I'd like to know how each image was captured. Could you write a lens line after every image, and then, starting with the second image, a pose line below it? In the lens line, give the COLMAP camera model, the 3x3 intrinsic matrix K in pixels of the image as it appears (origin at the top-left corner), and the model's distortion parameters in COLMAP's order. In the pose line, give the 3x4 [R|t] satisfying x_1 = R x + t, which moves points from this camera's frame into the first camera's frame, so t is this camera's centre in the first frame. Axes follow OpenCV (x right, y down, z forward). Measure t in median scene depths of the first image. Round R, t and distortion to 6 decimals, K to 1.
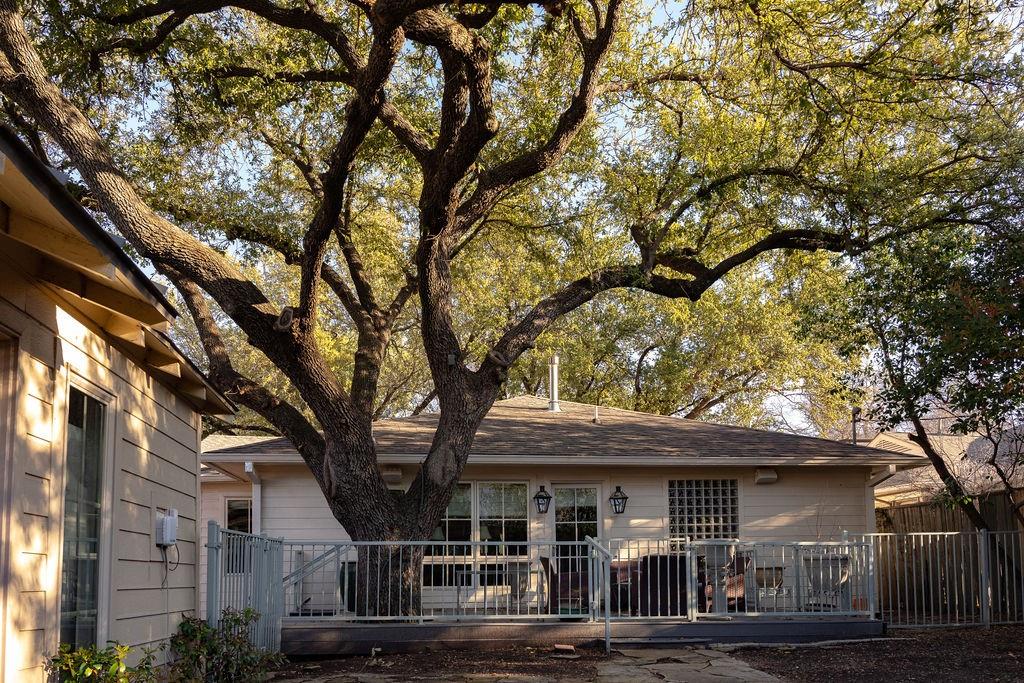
lens RADIAL K [[690.7, 0, 517.2], [0, 690.7, 345.0], [0, 0, 1]] dist [-0.001473, -0.016087]
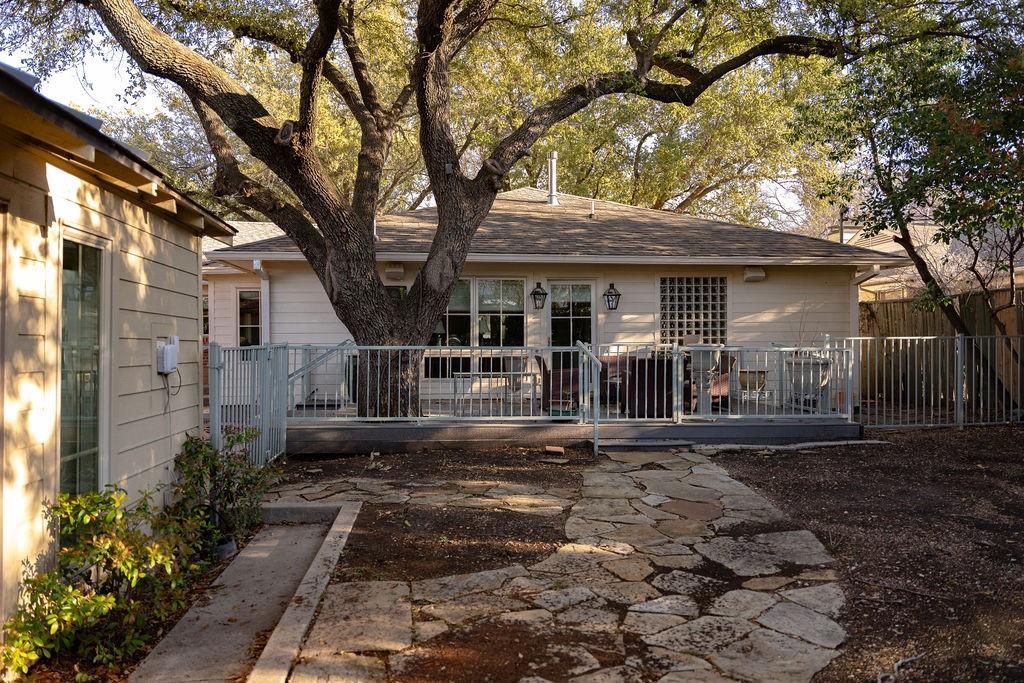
lens RADIAL K [[690.7, 0, 464.2], [0, 690.7, 344.4], [0, 0, 1]] dist [-0.001473, -0.016087]
pose [[0.999956, 0.004592, -0.008215, -0.064250], [-0.004038, 0.997798, 0.066210, 0.218504], [0.008501, -0.066174, 0.997772, -0.044374]]
